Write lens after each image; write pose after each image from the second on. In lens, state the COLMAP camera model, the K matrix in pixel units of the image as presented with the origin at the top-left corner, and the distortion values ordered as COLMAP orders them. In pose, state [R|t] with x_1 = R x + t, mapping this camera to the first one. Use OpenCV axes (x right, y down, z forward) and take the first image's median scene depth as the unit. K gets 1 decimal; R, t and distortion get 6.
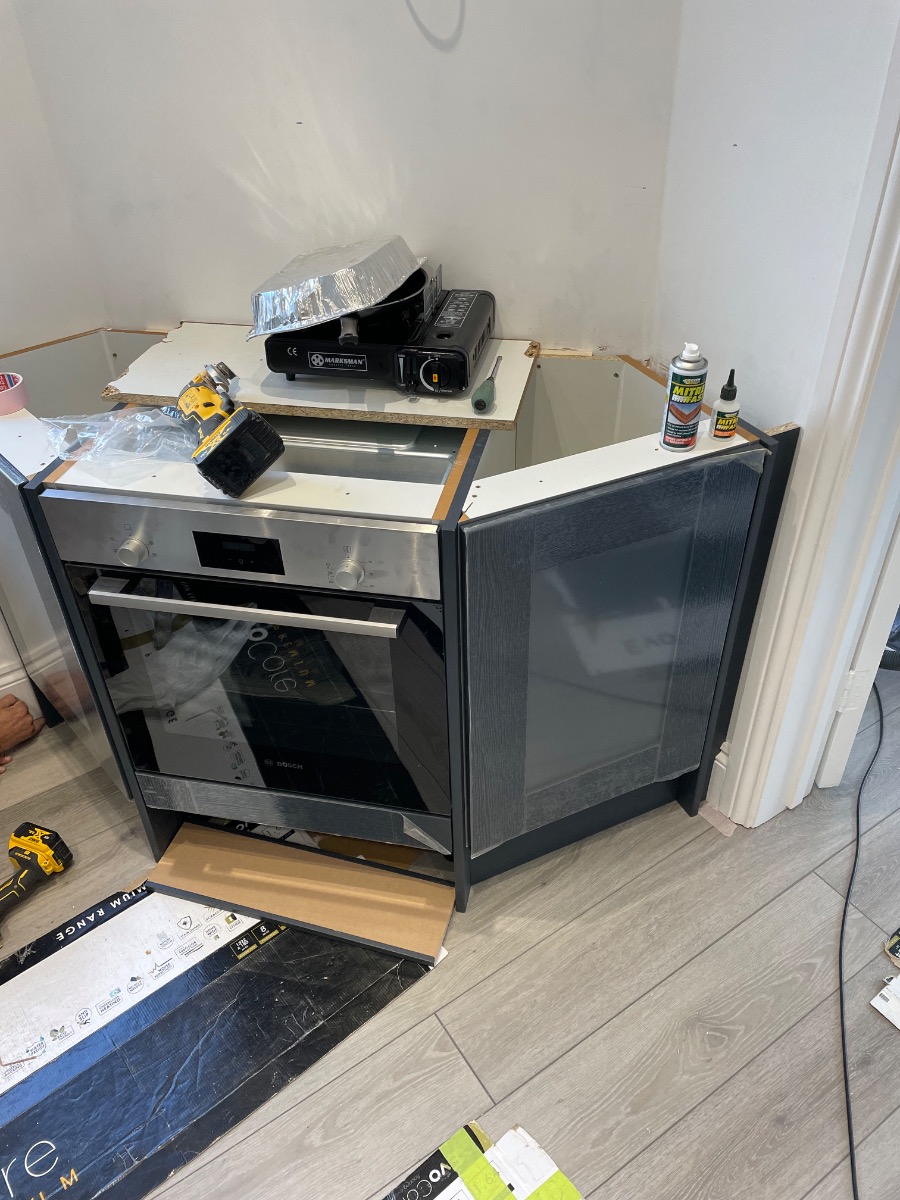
lens RADIAL K [[914.6, 0, 450.0], [0, 914.6, 600.0], [0, 0, 1]] dist [0.065979, -0.001793]
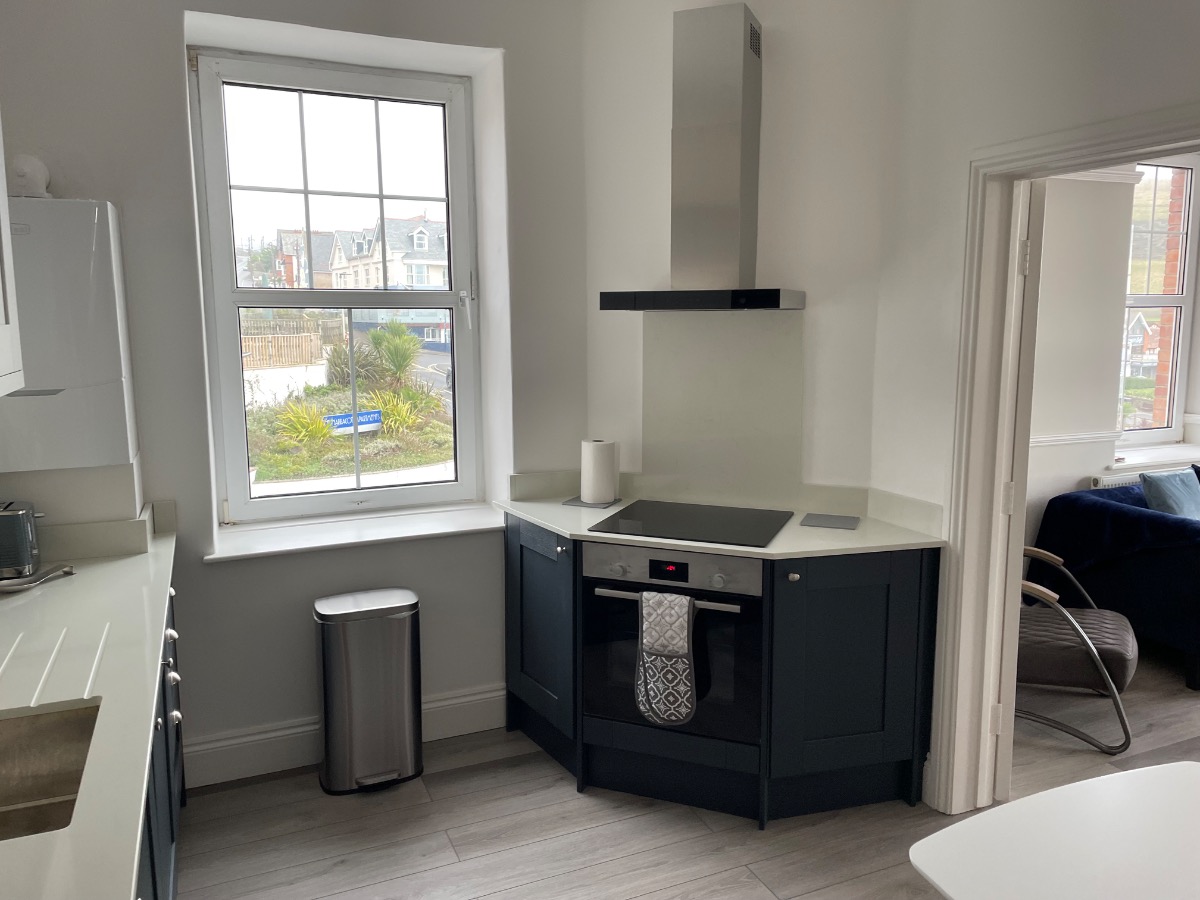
lens RADIAL K [[914.6, 0, 600.0], [0, 914.6, 450.0], [0, 0, 1]] dist [0.065979, -0.001793]
pose [[0.984825, 0.050600, -0.166009, -0.041636], [-0.124934, 0.870647, -0.475778, 0.747373], [0.120461, 0.489298, 0.863757, -1.038003]]
